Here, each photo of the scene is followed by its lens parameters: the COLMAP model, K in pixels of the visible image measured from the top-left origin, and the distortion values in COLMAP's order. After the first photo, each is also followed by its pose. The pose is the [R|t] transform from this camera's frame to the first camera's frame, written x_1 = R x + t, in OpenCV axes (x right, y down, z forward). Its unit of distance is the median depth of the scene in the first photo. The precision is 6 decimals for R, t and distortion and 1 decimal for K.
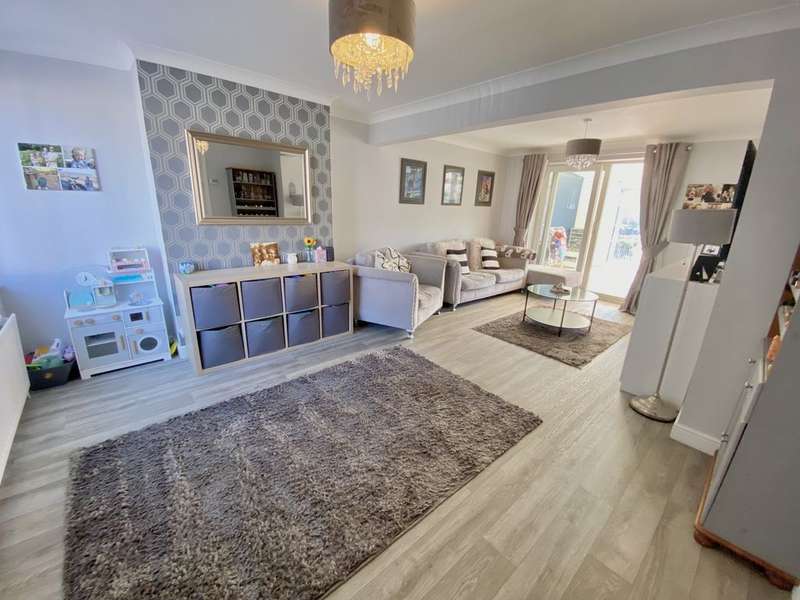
lens RADIAL K [[323.6, 0, 399.0], [0, 323.6, 301.9], [0, 0, 1]] dist [0.024014, -0.022513]
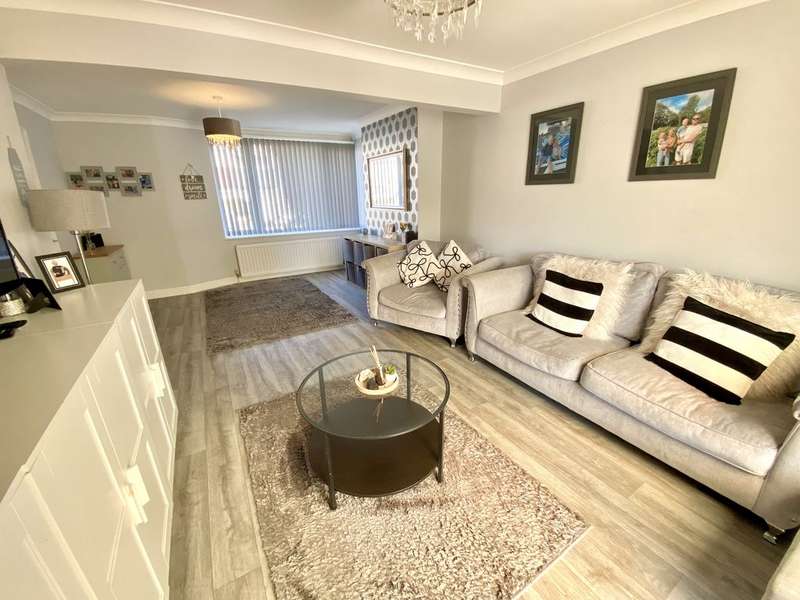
lens RADIAL K [[327.0, 0, 400.0], [0, 327.0, 300.0], [0, 0, 1]] dist [0.000417, -0.010480]
pose [[-0.175854, 0.274201, -0.945457, 0.855613], [-0.261163, 0.913014, 0.313368, -0.267179], [0.949141, 0.302025, -0.088946, 1.021946]]
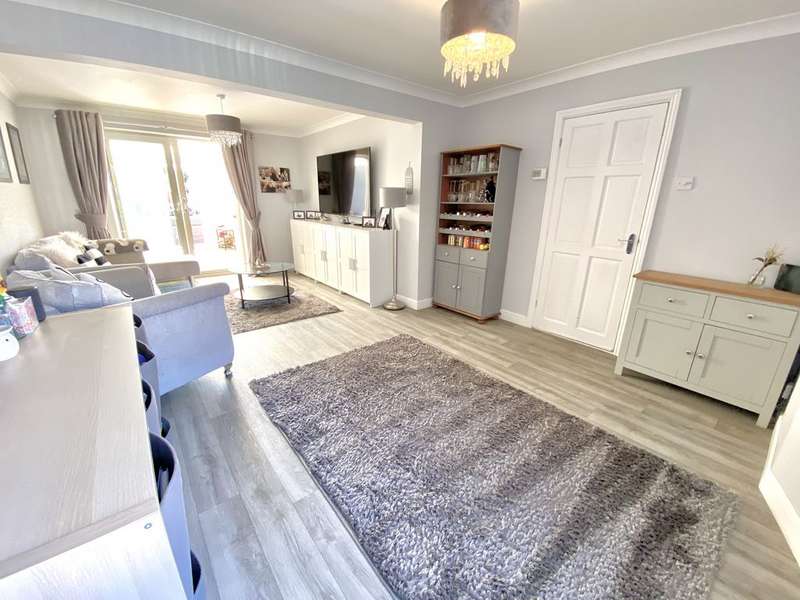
lens RADIAL K [[323.6, 0, 399.0], [0, 323.6, 301.9], [0, 0, 1]] dist [0.024014, -0.022513]
pose [[0.035901, -0.338572, 0.940255, -0.506089], [0.275183, 0.907838, 0.316392, -0.138236], [-0.960721, 0.247384, 0.125761, 0.463324]]
